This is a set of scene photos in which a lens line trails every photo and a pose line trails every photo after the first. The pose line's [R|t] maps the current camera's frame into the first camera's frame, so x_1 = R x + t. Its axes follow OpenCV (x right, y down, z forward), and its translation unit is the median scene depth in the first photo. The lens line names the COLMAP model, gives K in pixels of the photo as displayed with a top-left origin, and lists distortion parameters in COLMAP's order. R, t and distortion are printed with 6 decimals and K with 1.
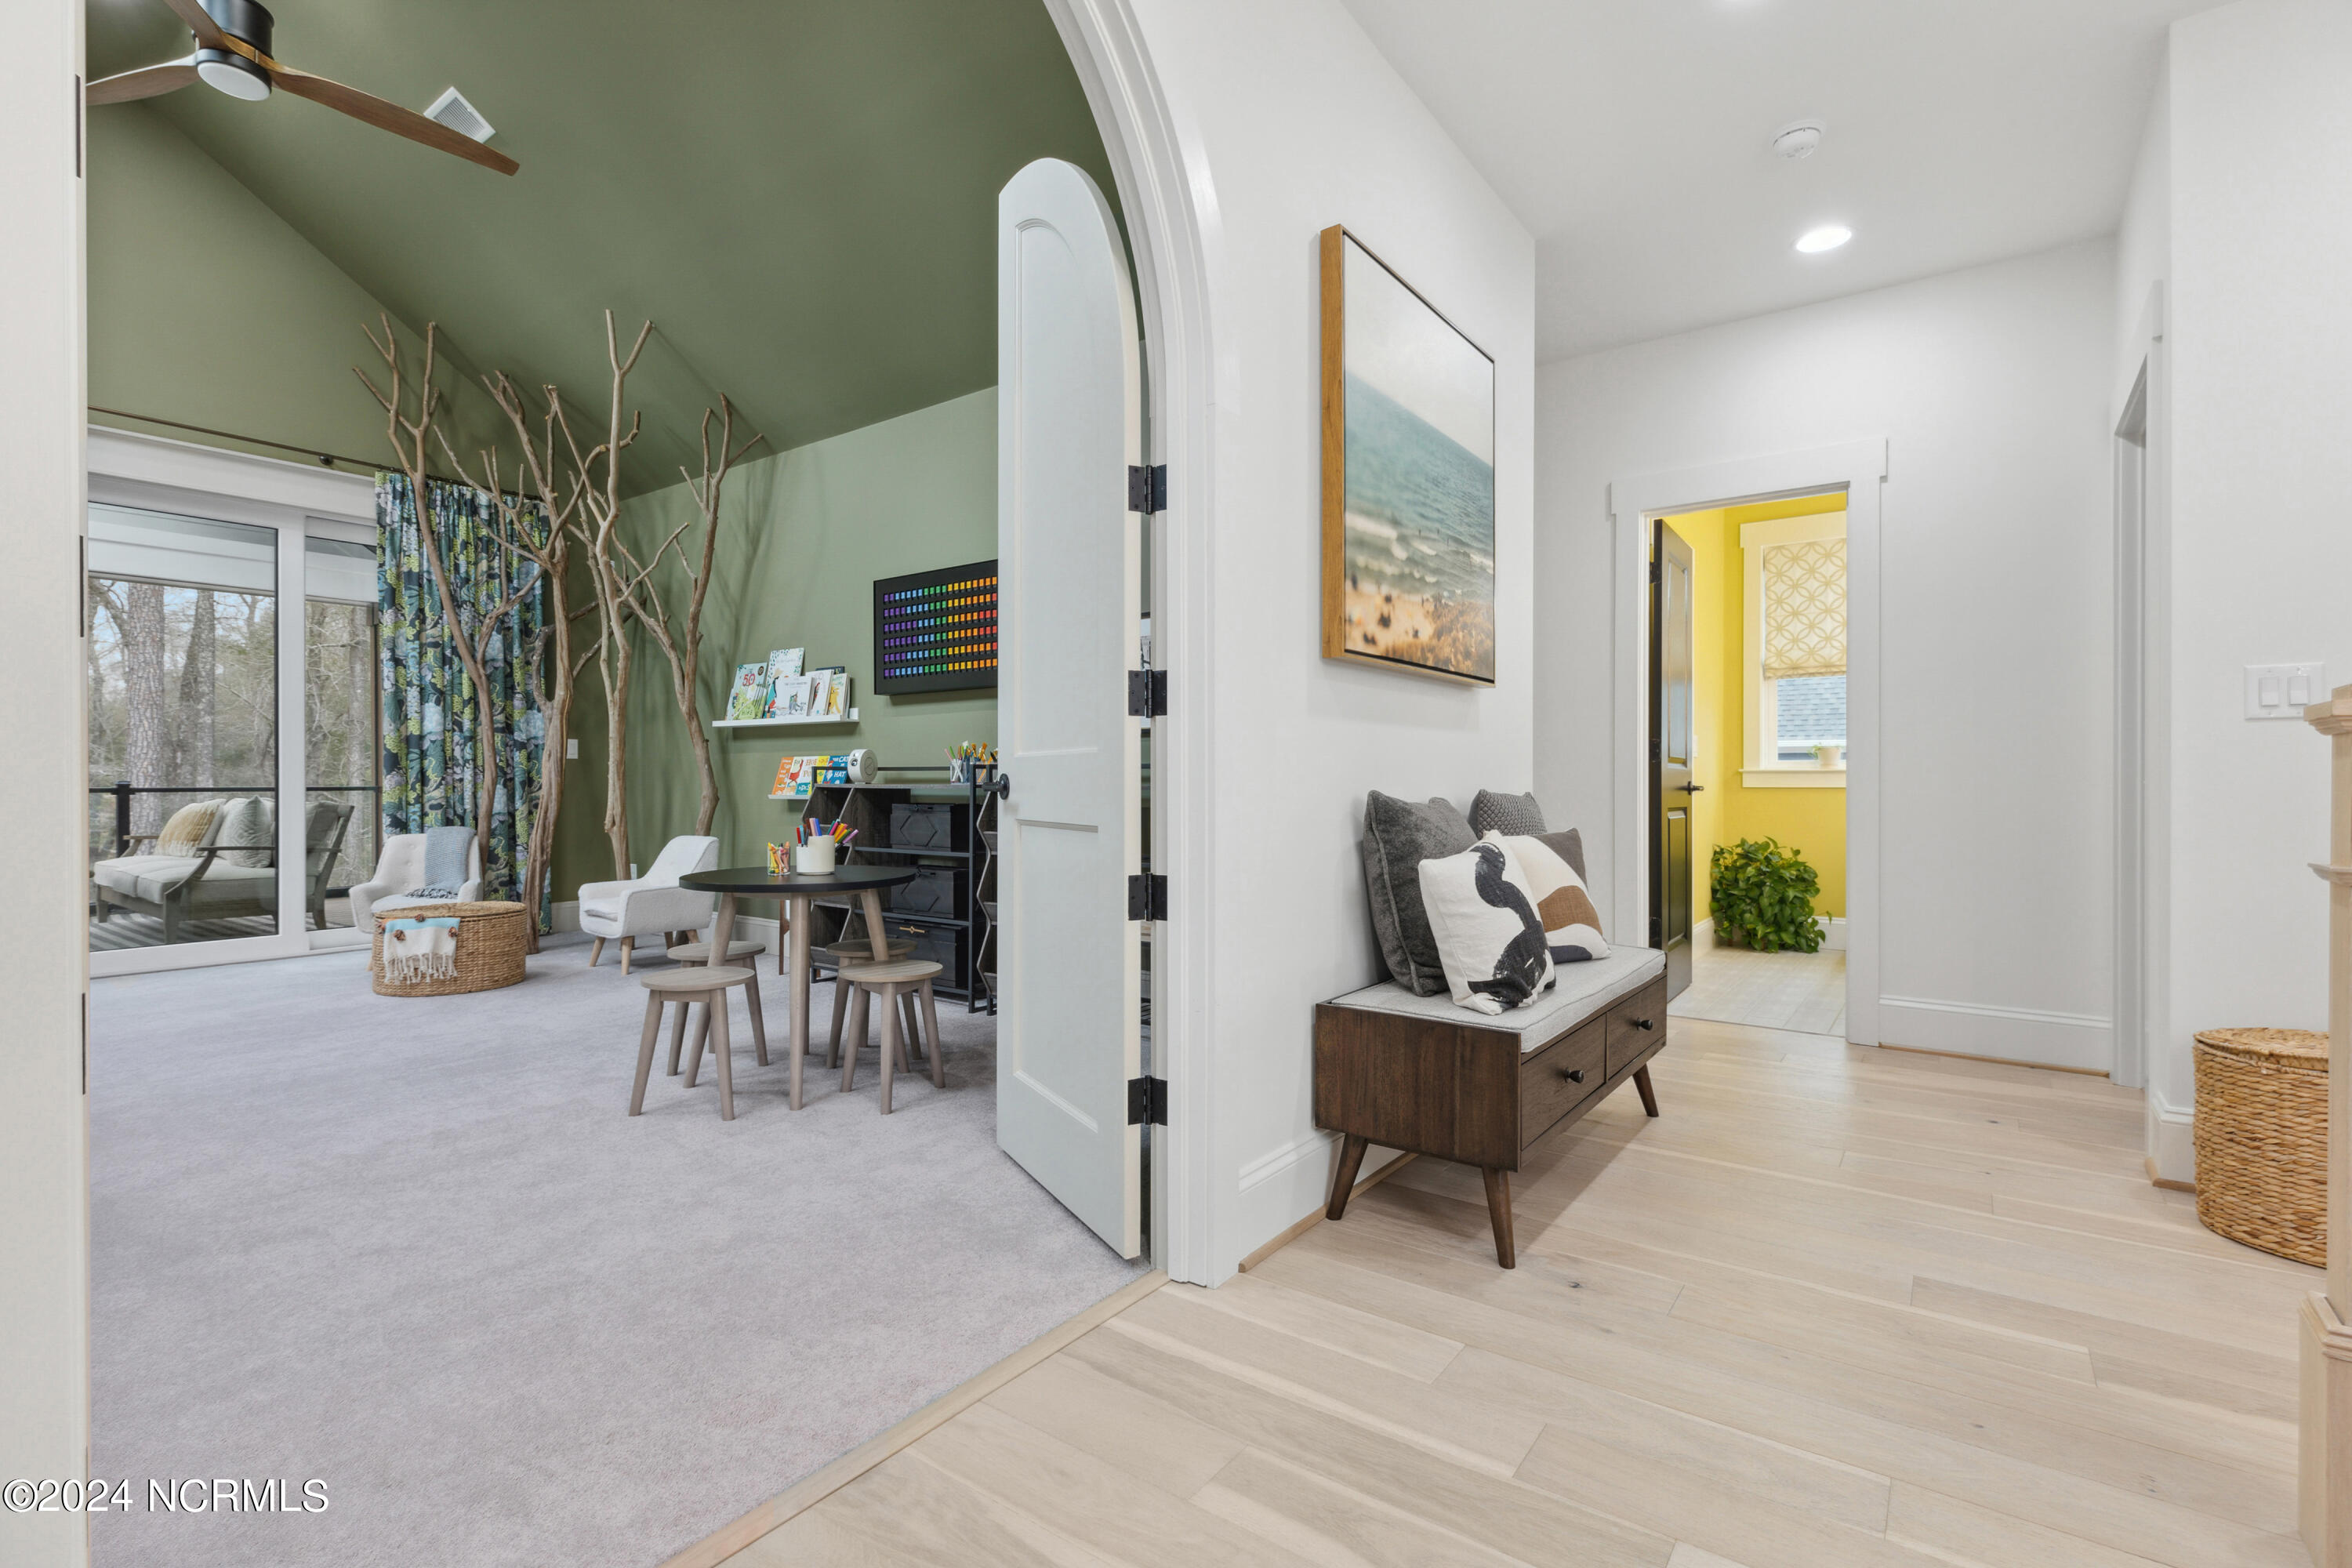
lens RADIAL K [[1077.9, 0, 1163.0], [0, 1077.9, 790.5], [0, 0, 1]] dist [0.005480, -0.000595]
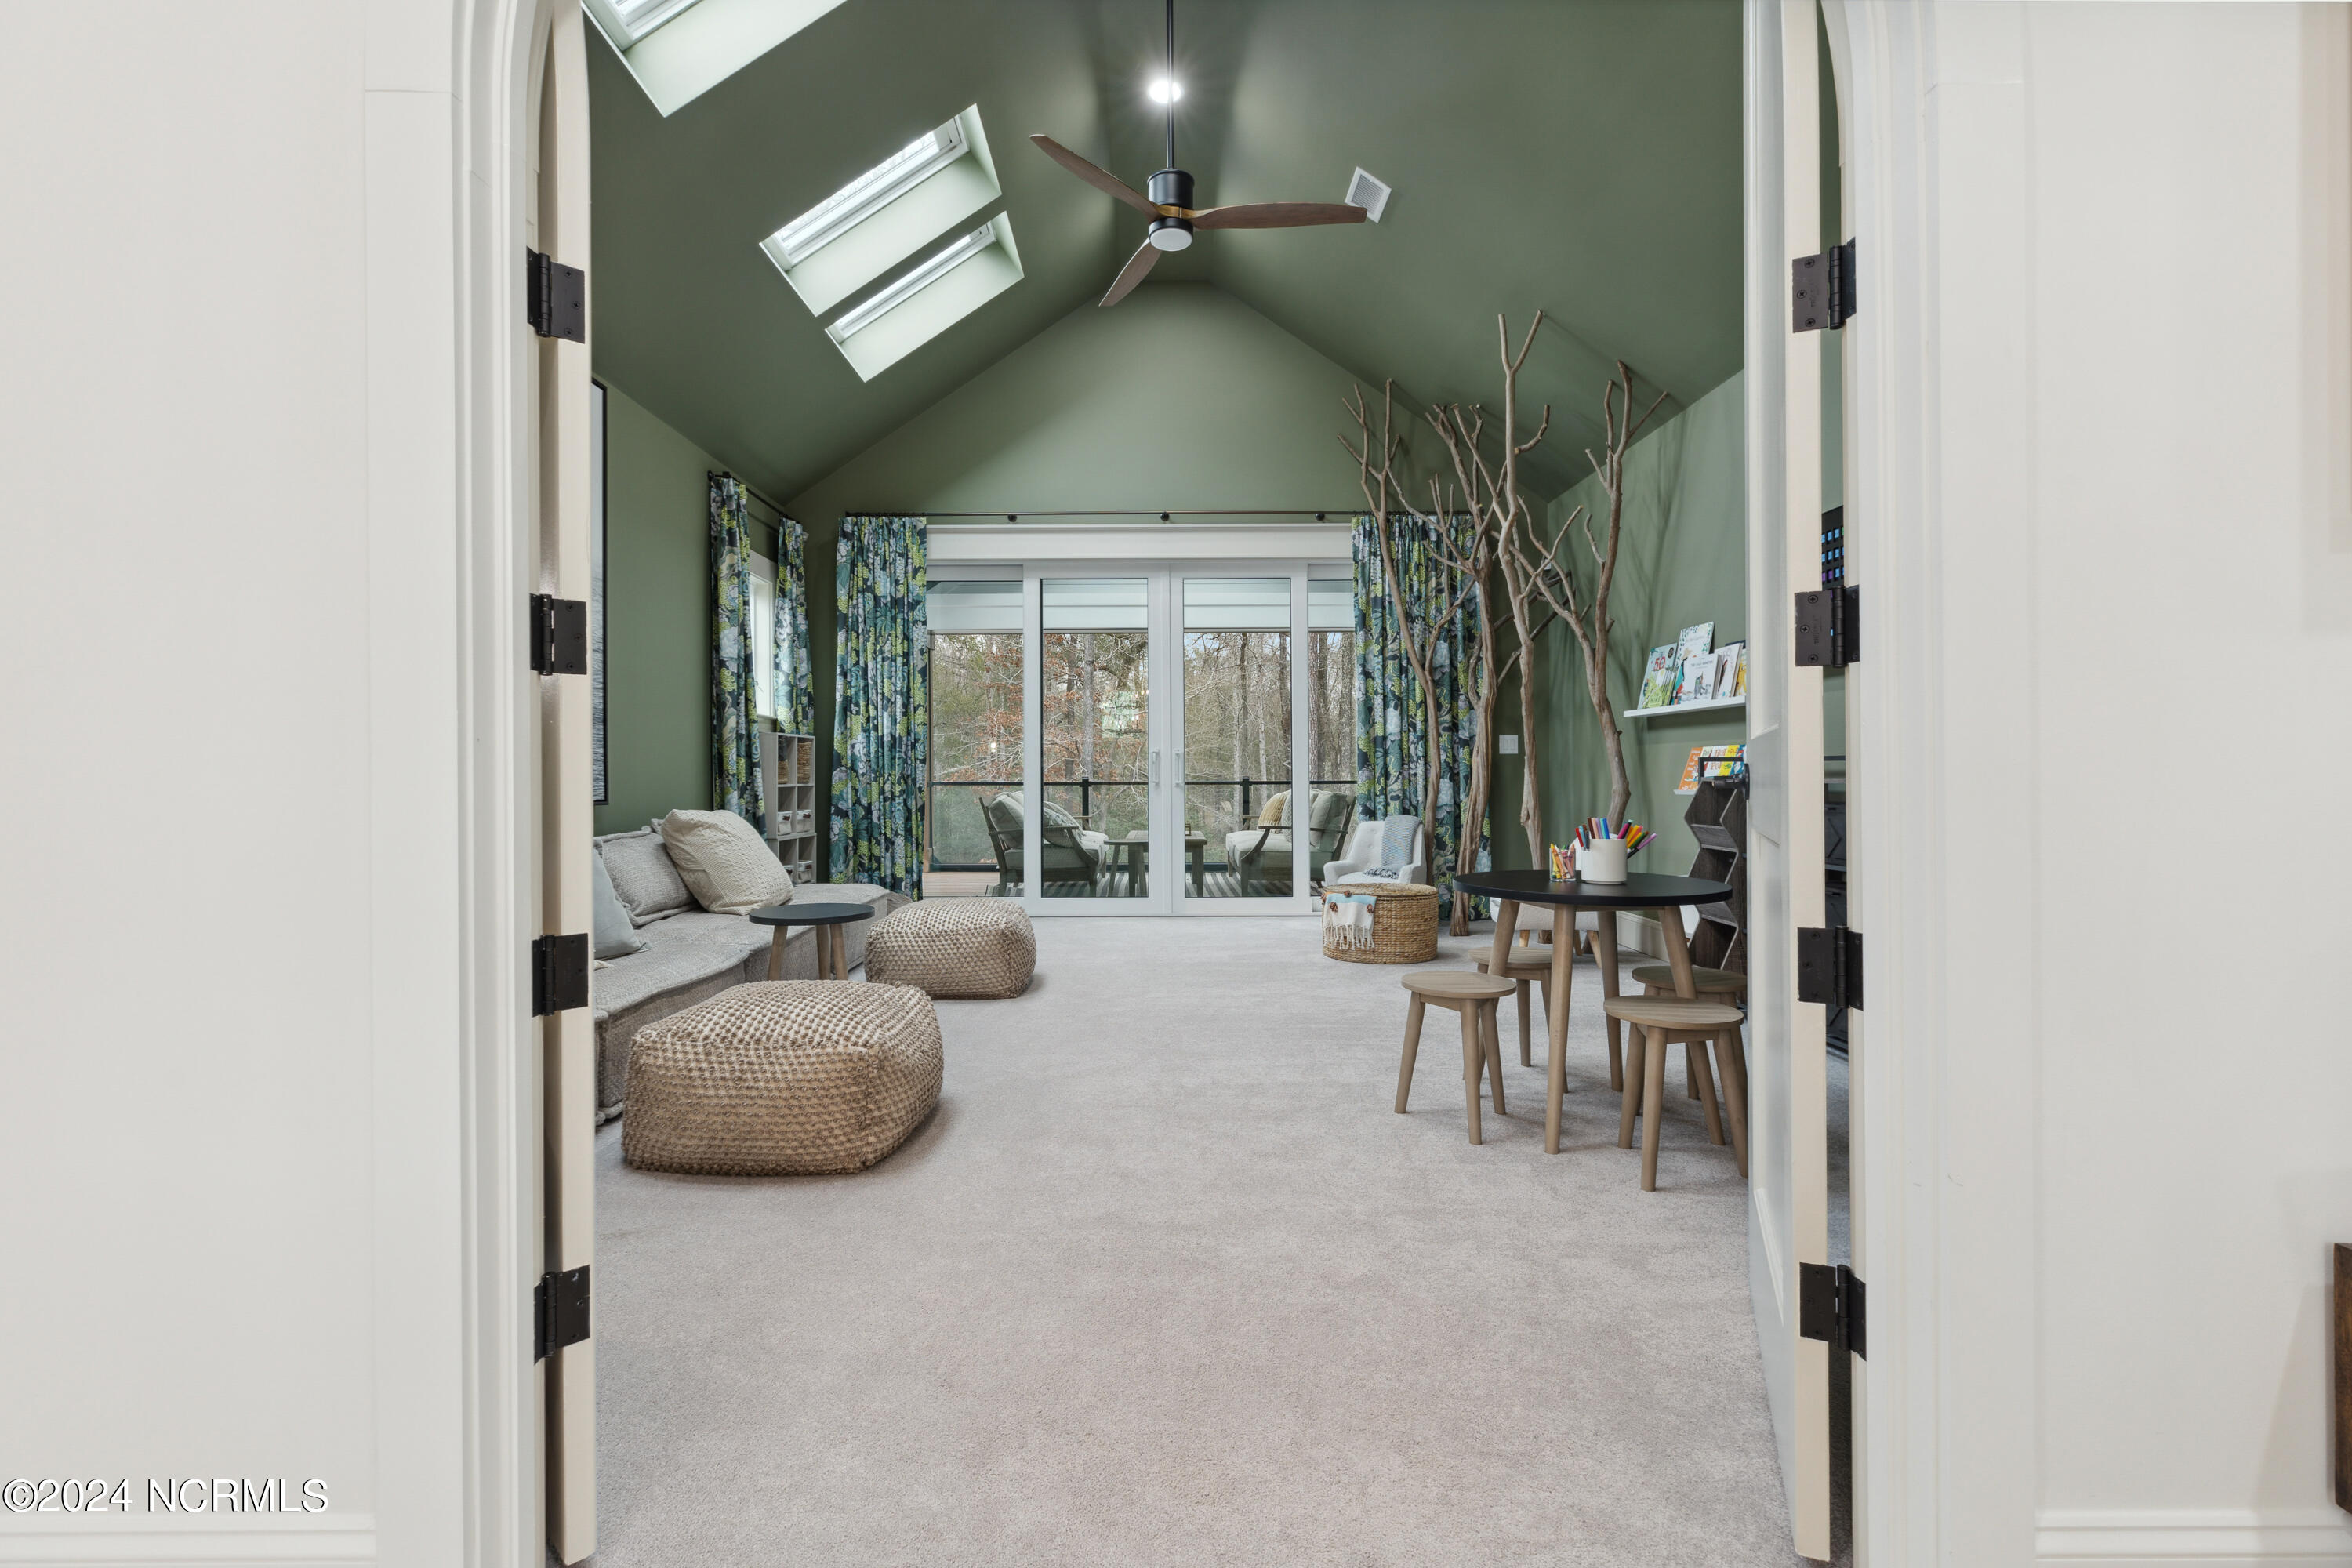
lens RADIAL K [[1059.5, 0, 1160.7], [0, 1059.5, 778.3], [0, 0, 1]] dist [0.002601, 0.000172]
pose [[0.598602, -0.001190, -0.801046, 0.084319], [-0.002309, 0.999992, -0.003211, -0.001641], [0.801043, 0.003772, 0.598594, 0.125289]]
